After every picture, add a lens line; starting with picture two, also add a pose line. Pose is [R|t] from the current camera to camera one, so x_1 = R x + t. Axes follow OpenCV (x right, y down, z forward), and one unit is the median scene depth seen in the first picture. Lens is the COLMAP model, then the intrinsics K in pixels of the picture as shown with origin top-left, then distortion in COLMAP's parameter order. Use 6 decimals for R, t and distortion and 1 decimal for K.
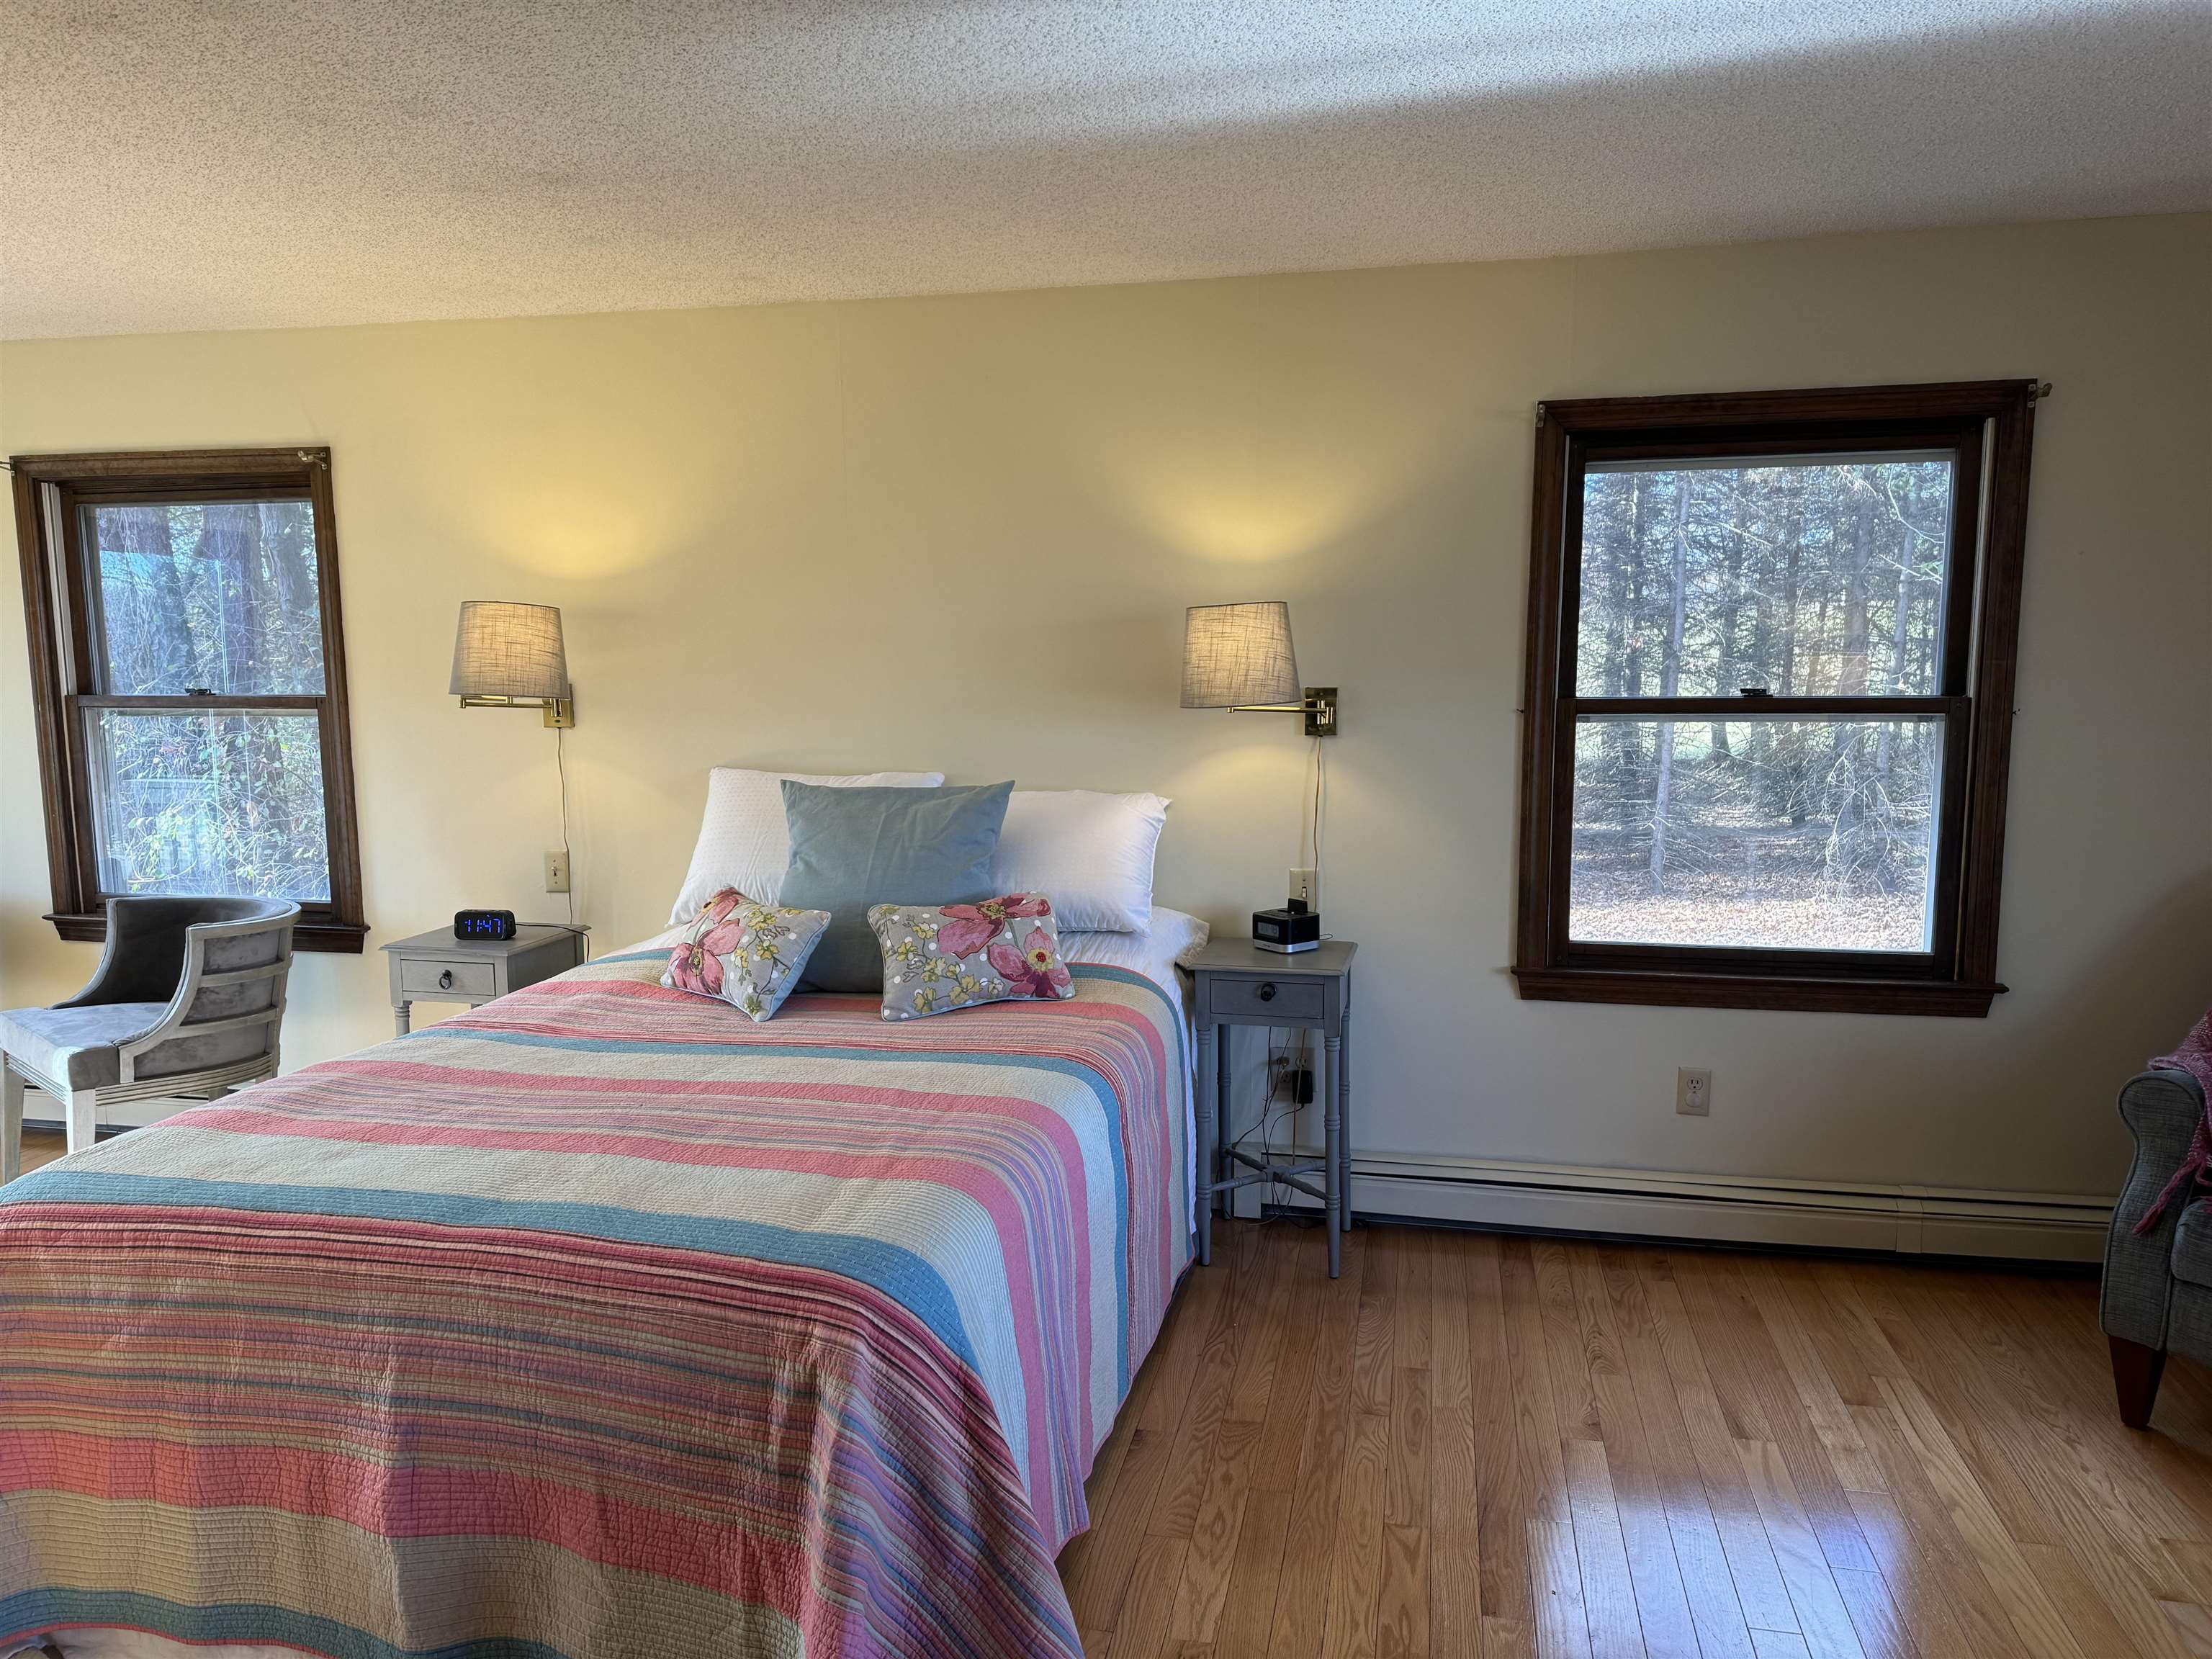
lens RADIAL K [[1559.8, 0, 1106.0], [0, 1559.8, 829.5], [0, 0, 1]] dist [0.146592, -0.199754]
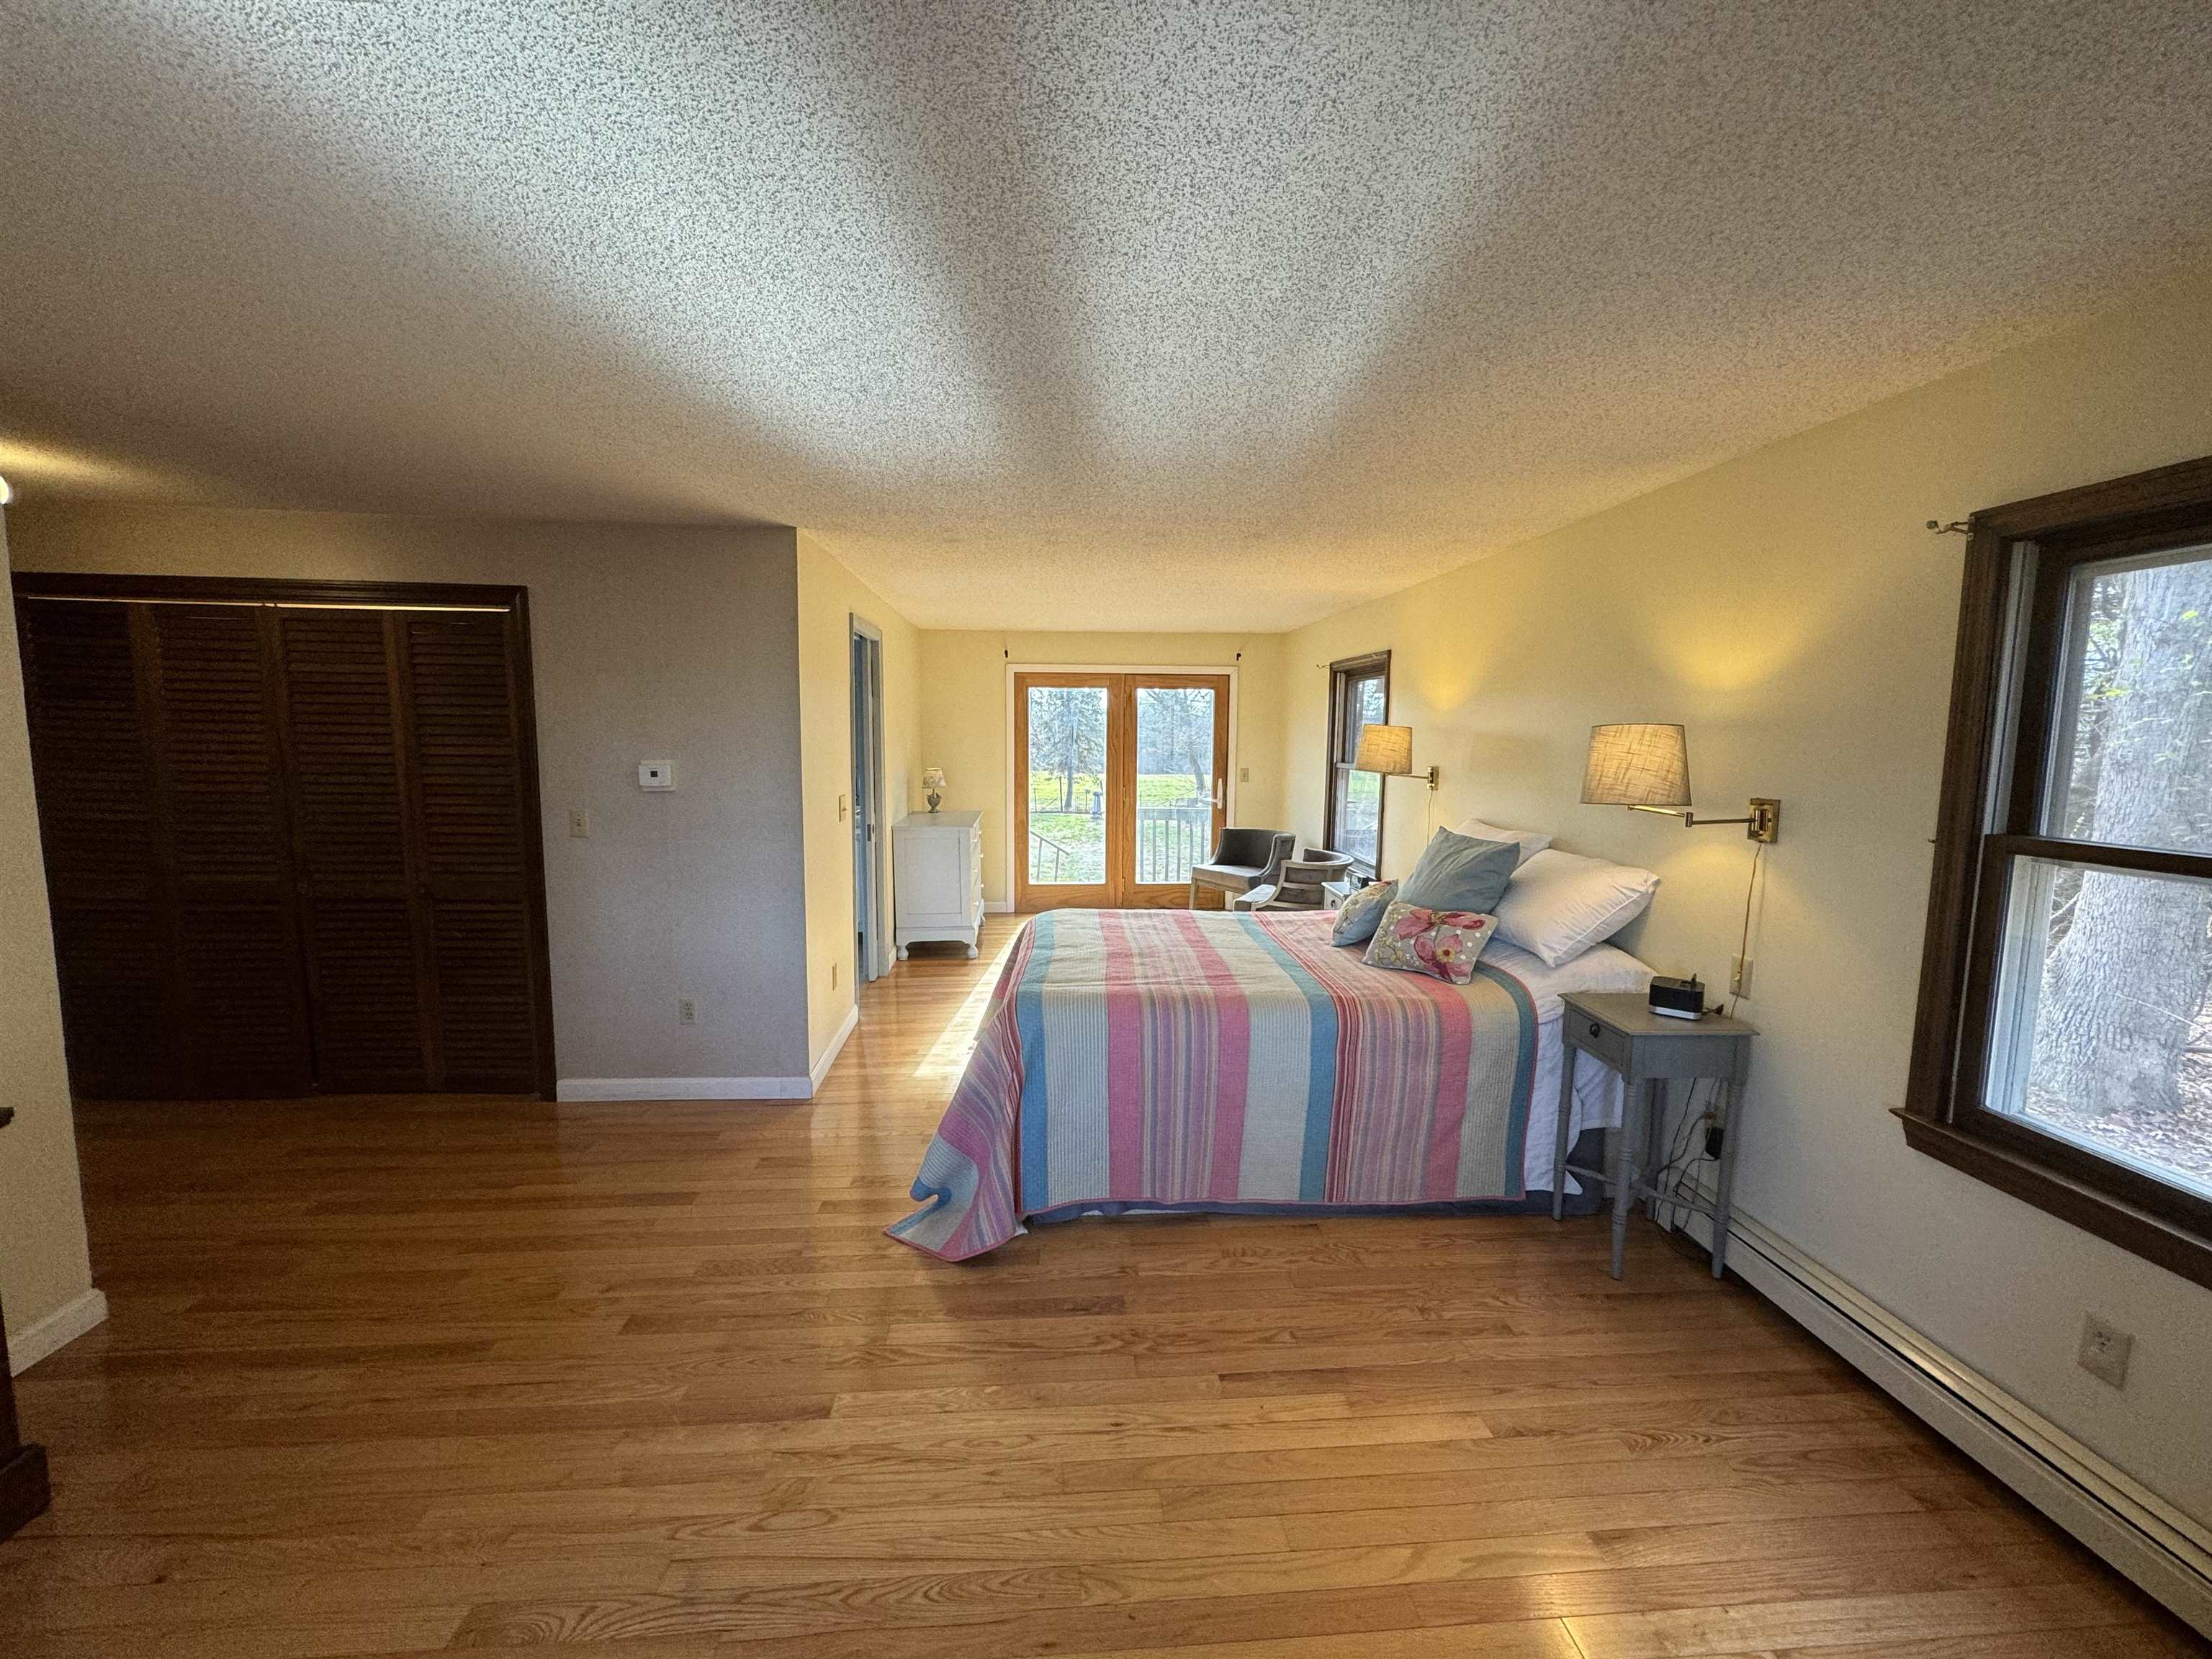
lens RADIAL K [[885.0, 0, 1106.0], [0, 885.0, 829.5], [0, 0, 1]] dist [0.001709, 0.000401]
pose [[0.276057, 0.116682, -0.954032, 0.623427], [-0.131137, 0.987894, 0.082878, -0.060681], [0.952153, 0.102230, 0.288016, 0.377797]]
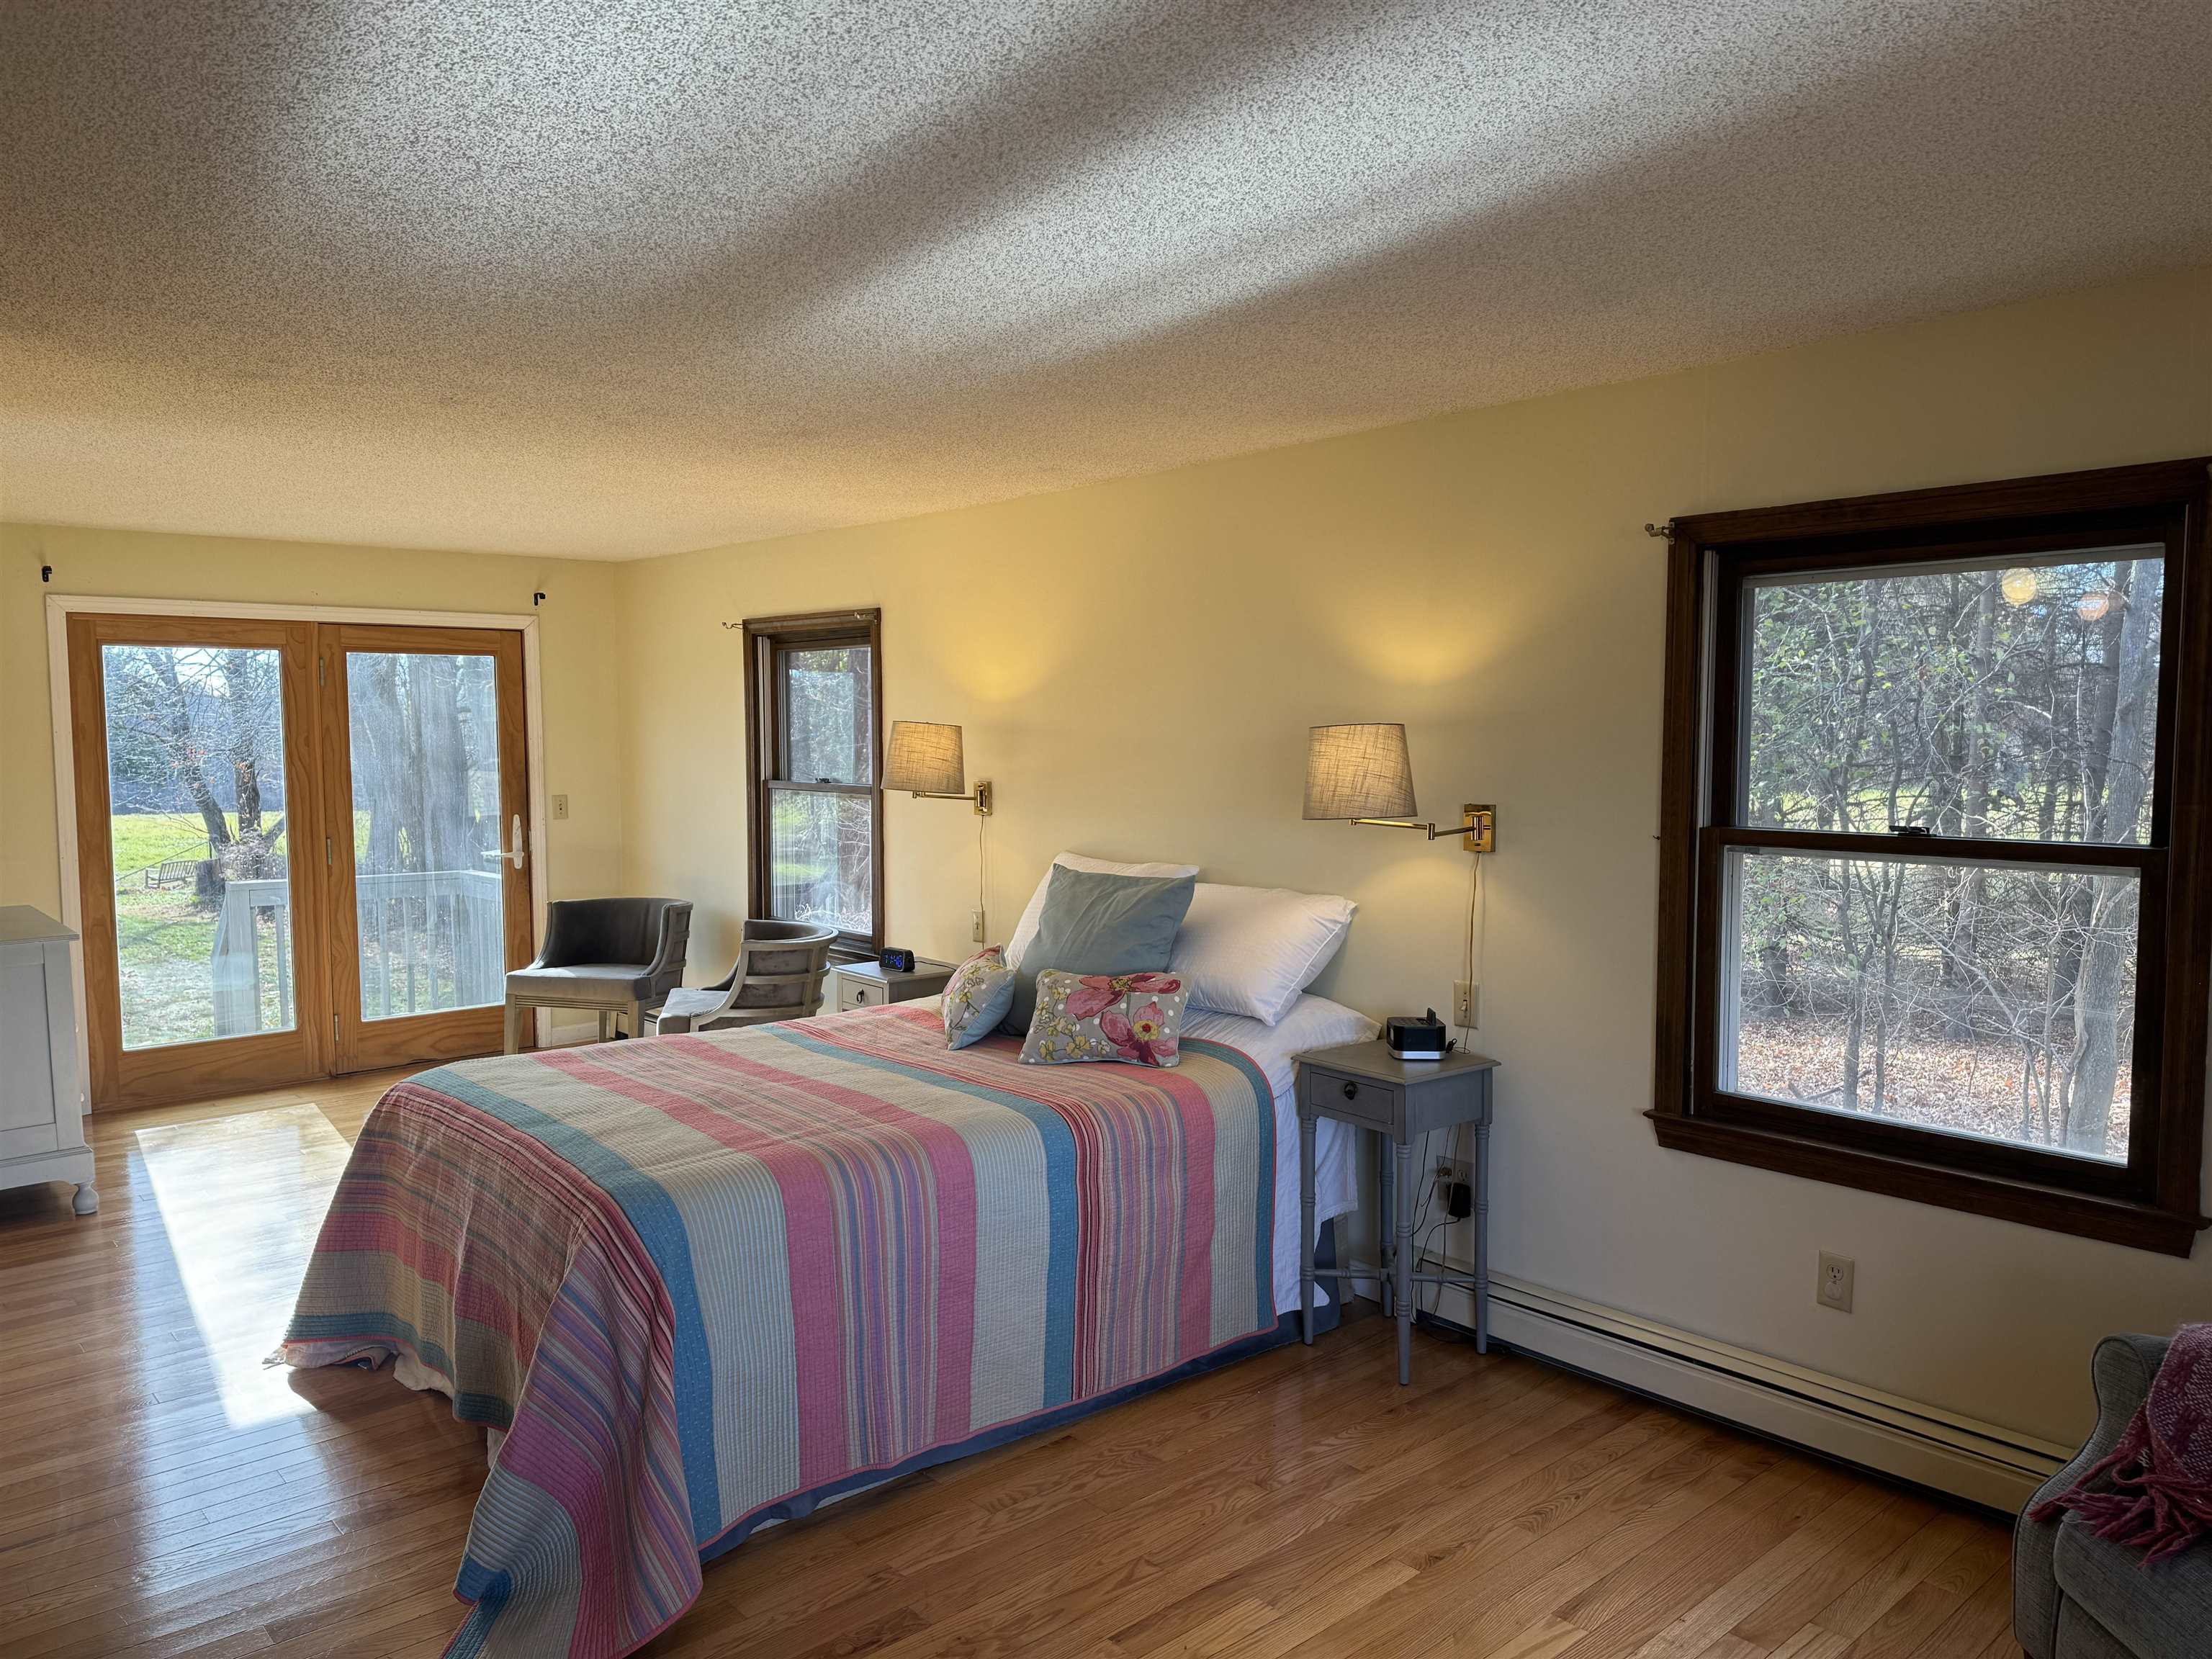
lens RADIAL K [[1559.8, 0, 1106.0], [0, 1559.8, 829.5], [0, 0, 1]] dist [0.146592, -0.199754]
pose [[0.802428, 0.046332, -0.594947, 0.560828], [-0.078978, 0.996457, -0.028920, -0.026356], [0.591499, 0.070194, 0.803244, 0.037714]]
